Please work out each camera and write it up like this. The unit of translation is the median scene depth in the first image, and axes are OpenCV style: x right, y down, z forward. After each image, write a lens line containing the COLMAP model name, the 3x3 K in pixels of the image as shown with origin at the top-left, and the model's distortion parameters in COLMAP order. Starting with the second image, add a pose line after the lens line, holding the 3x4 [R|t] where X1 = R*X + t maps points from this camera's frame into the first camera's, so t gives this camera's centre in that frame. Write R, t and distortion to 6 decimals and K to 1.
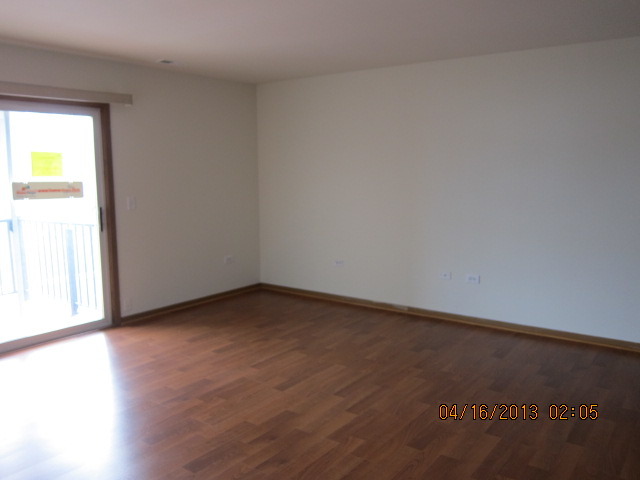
lens RADIAL K [[535.7, 0, 318.0], [0, 535.7, 244.1], [0, 0, 1]] dist [-0.028825, -0.003271]
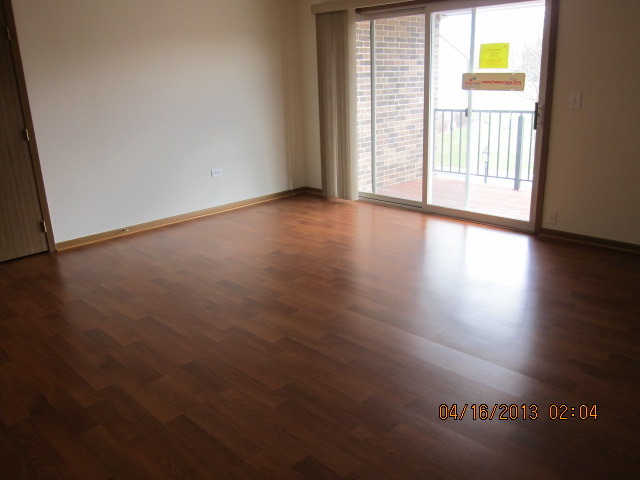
lens RADIAL K [[535.7, 0, 318.1], [0, 535.7, 239.8], [0, 0, 1]] dist [-0.028825, -0.003271]
pose [[-0.146923, 0.303272, -0.941509, 0.858098], [-0.108358, 0.941176, 0.320074, -0.146724], [0.983195, 0.149047, -0.105419, 1.122480]]
